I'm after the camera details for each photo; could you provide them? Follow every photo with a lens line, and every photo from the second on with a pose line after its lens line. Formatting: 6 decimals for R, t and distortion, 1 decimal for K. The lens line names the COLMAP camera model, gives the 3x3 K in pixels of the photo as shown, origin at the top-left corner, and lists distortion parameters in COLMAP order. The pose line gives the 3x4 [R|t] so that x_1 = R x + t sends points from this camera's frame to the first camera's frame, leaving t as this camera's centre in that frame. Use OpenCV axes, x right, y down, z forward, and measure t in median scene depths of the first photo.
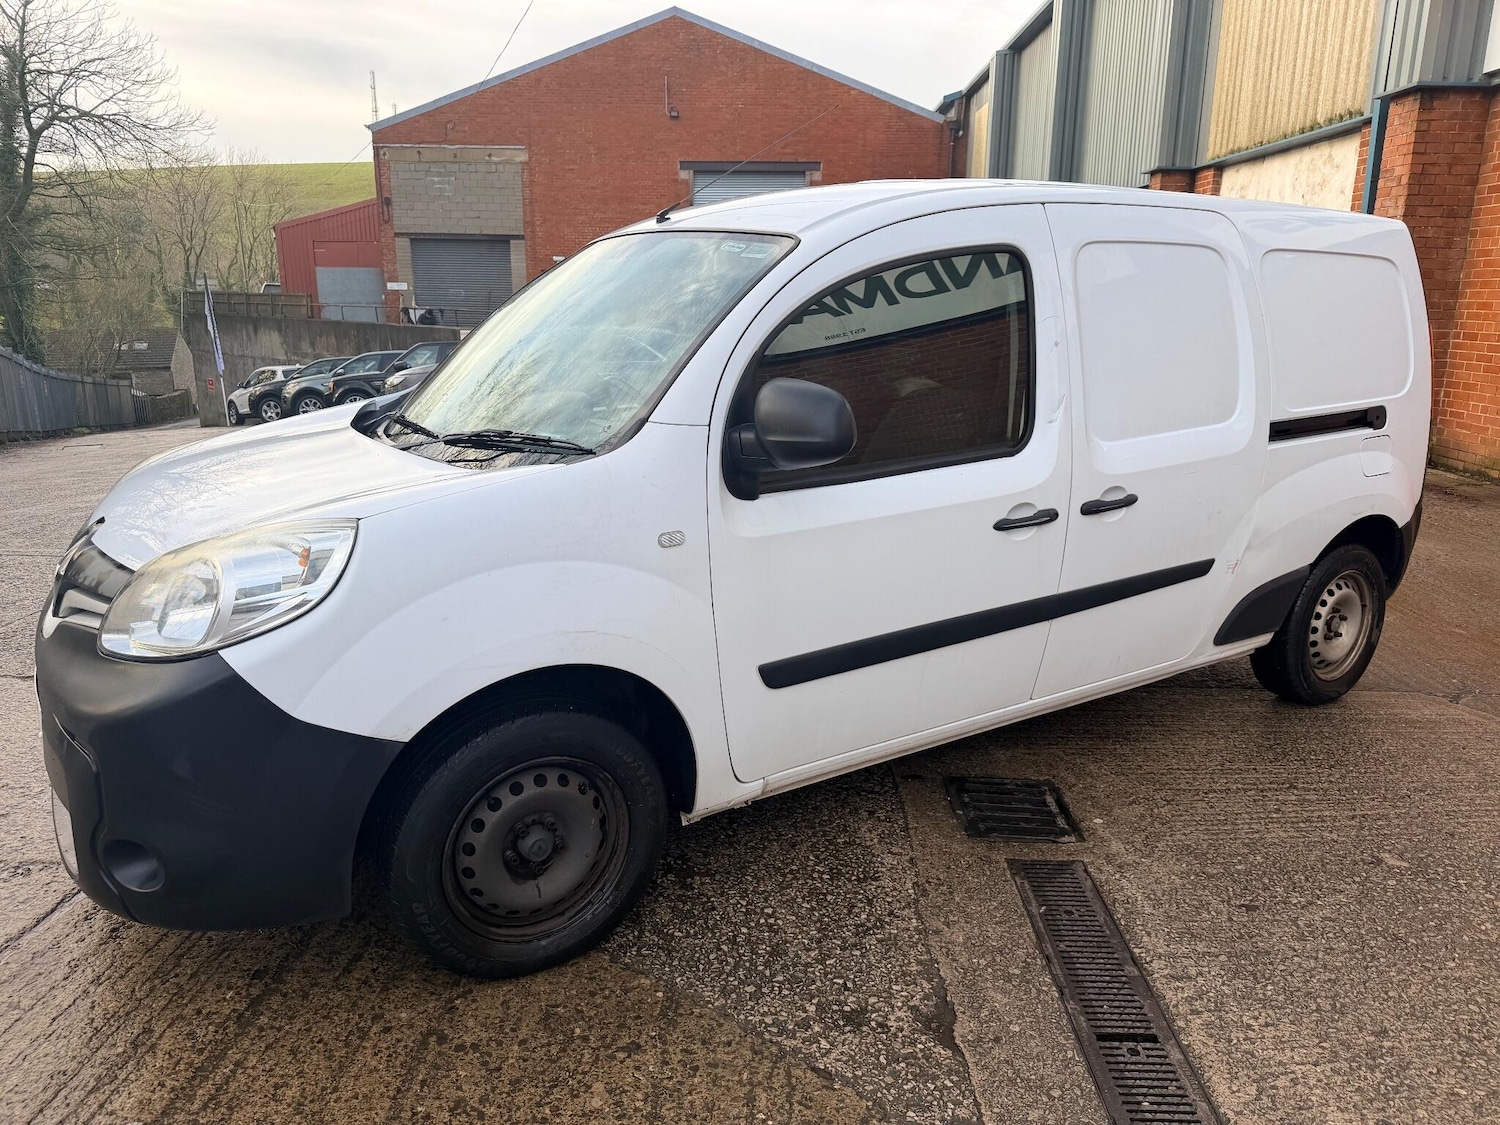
lens RADIAL K [[1062.7, 0, 742.3], [0, 1062.7, 563.0], [0, 0, 1]] dist [0.001585, -0.006383]
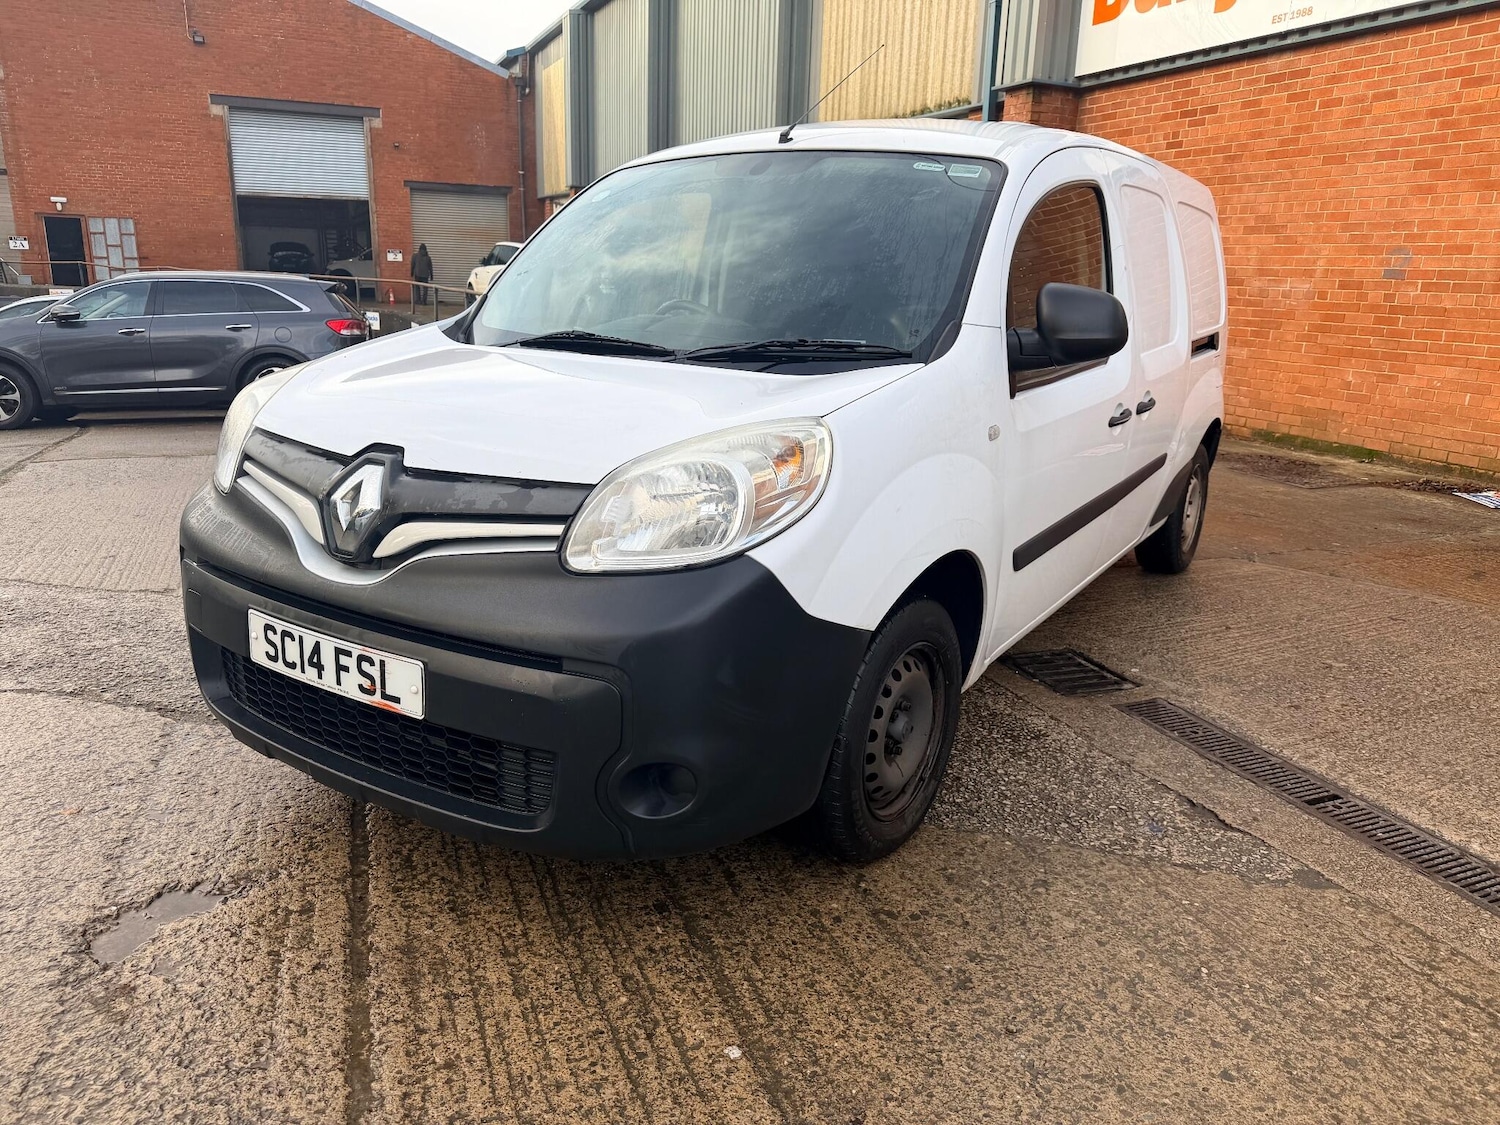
lens RADIAL K [[1068.2, 0, 750.6], [0, 1068.2, 569.0], [0, 0, 1]] dist [0.002904, -0.006879]
pose [[0.907091, -0.094025, 0.410298, -0.353146], [0.080152, 0.995481, 0.050927, 0.019176], [-0.413232, -0.013309, 0.910528, 0.045787]]
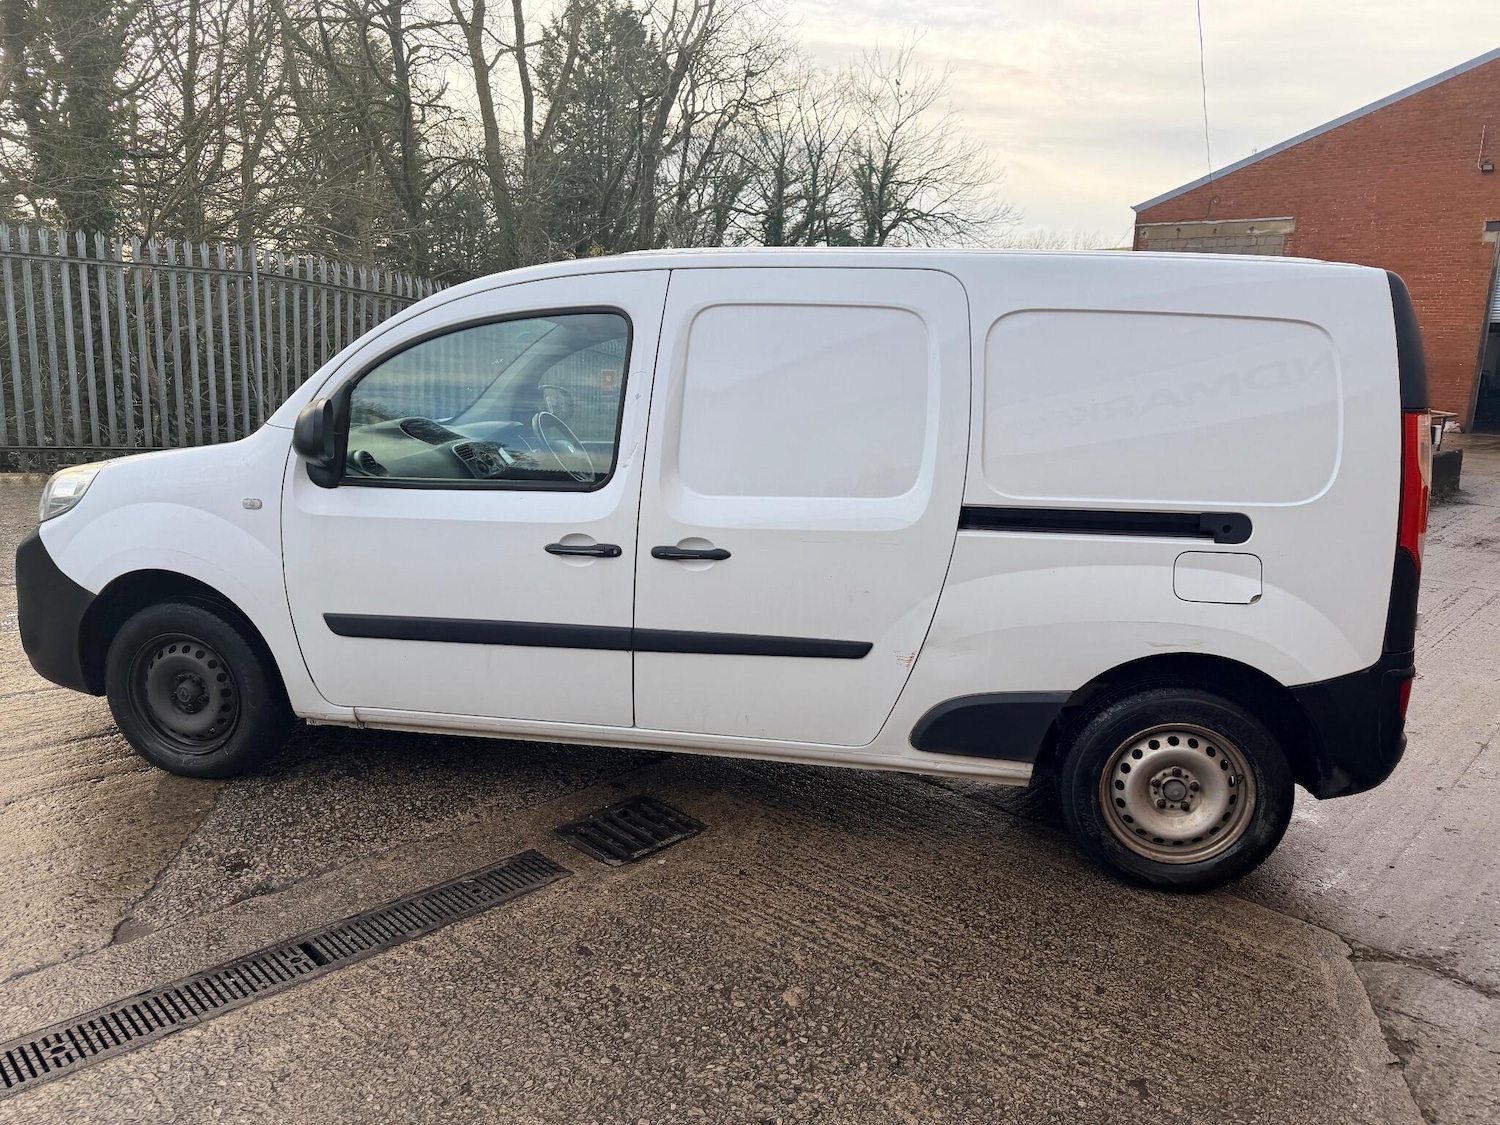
lens RADIAL K [[1047.7, 0, 740.7], [0, 1047.7, 563.0], [0, 0, 1]] dist [0.025360, -0.029685]
pose [[0.736189, 0.150447, -0.659842, 0.643913], [-0.193595, 0.981051, 0.007688, -0.038988], [0.648496, 0.122082, 0.751365, 0.165731]]
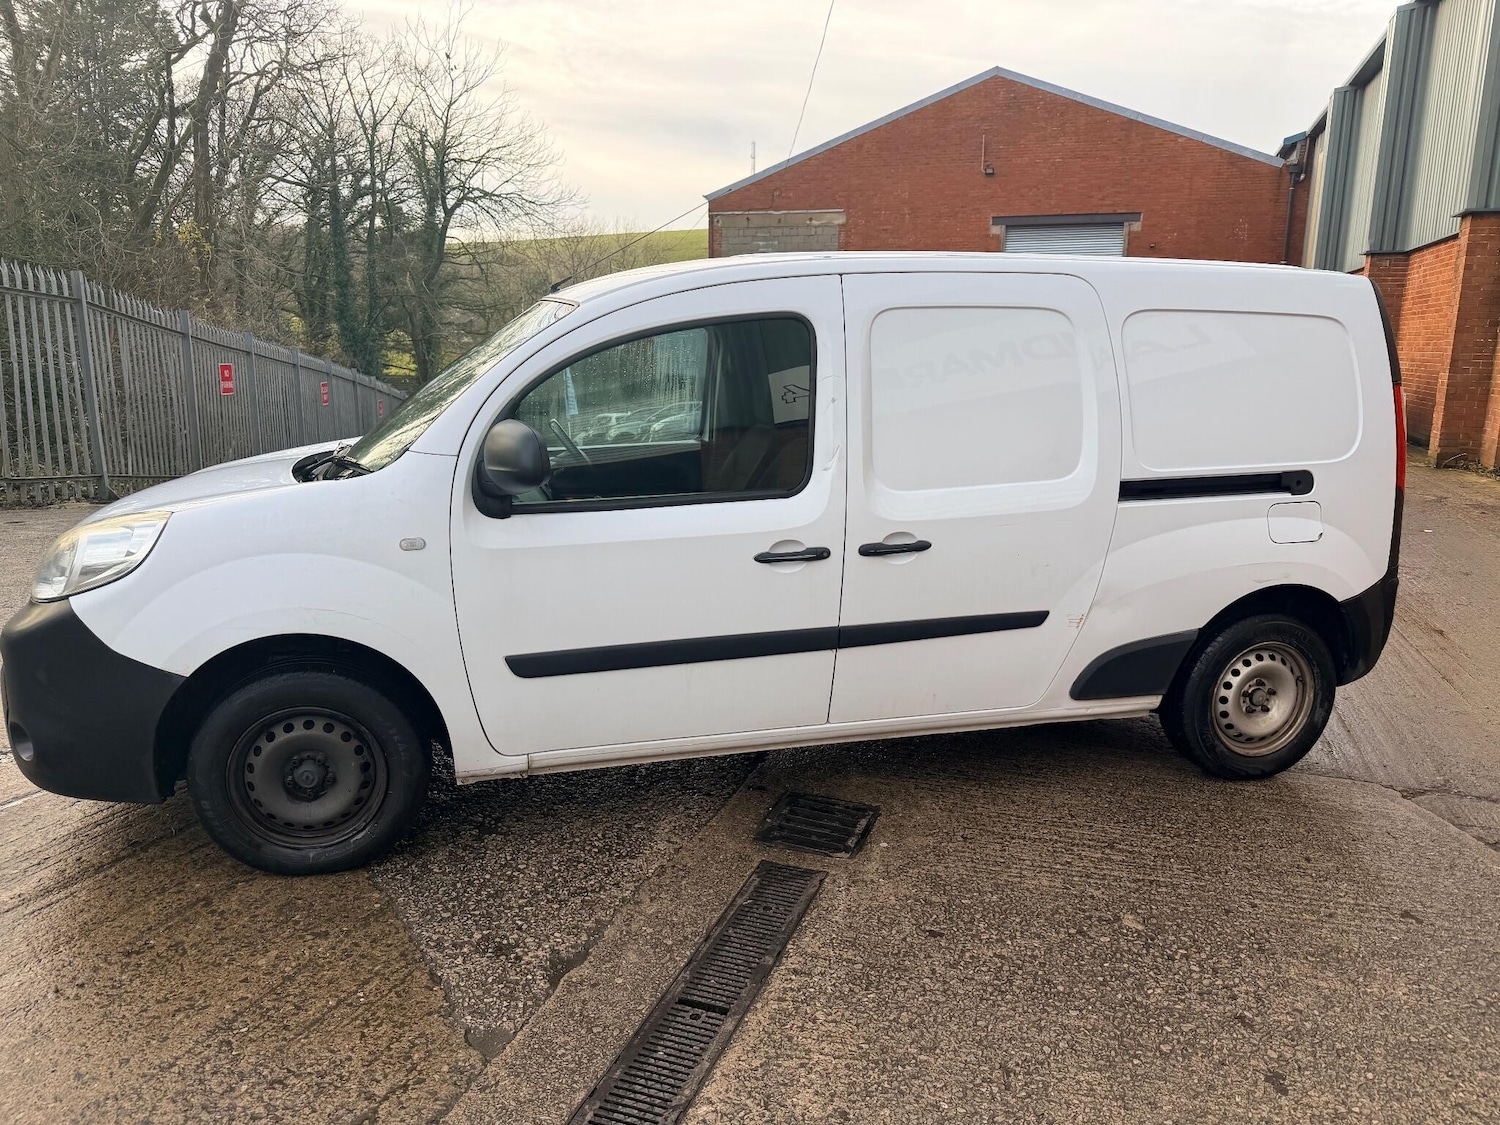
lens RADIAL K [[1054.3, 0, 748.9], [0, 1054.3, 564.5], [0, 0, 1]] dist [0.045240, -0.077444]
pose [[0.950364, 0.064836, -0.304310, 0.324818], [-0.078691, 0.996337, -0.033475, 0.005590], [0.301025, 0.055760, 0.951985, -0.038669]]
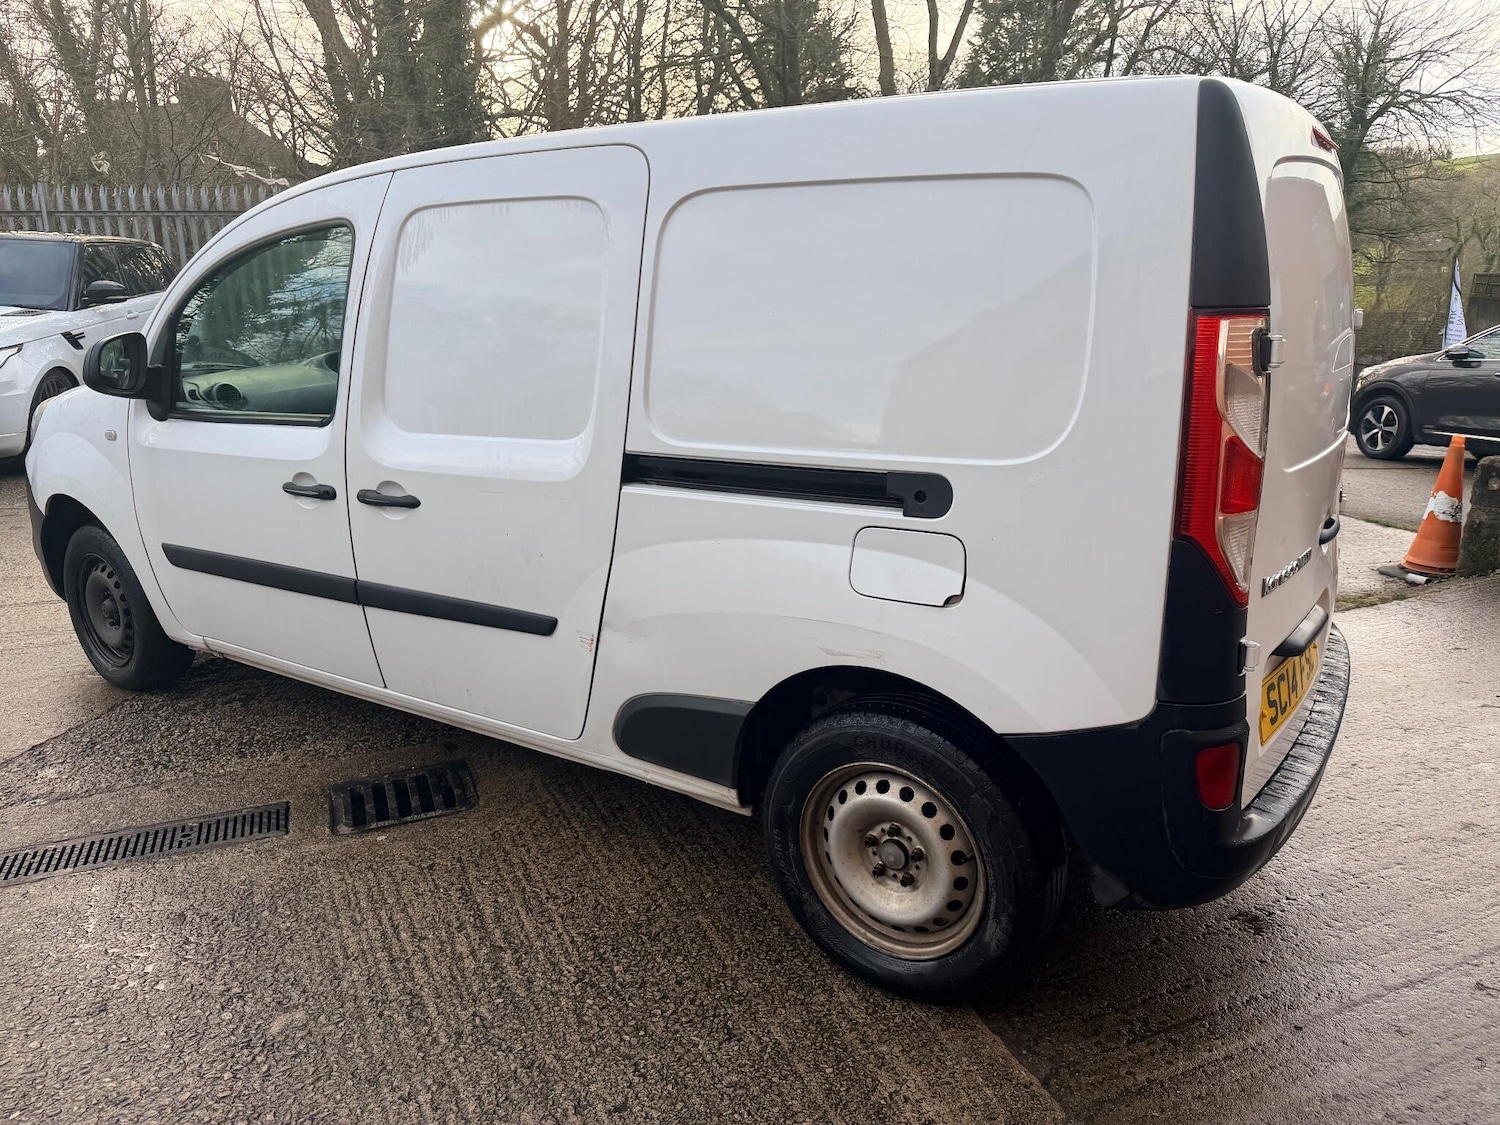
lens RADIAL K [[1058.0, 0, 756.2], [0, 1058.0, 544.2], [0, 0, 1]] dist [0.003802, -0.005541]
pose [[0.412970, 0.212521, -0.885602, 0.785460], [-0.213720, 0.967854, 0.132598, -0.125683], [0.885313, 0.134512, 0.445115, 0.538268]]
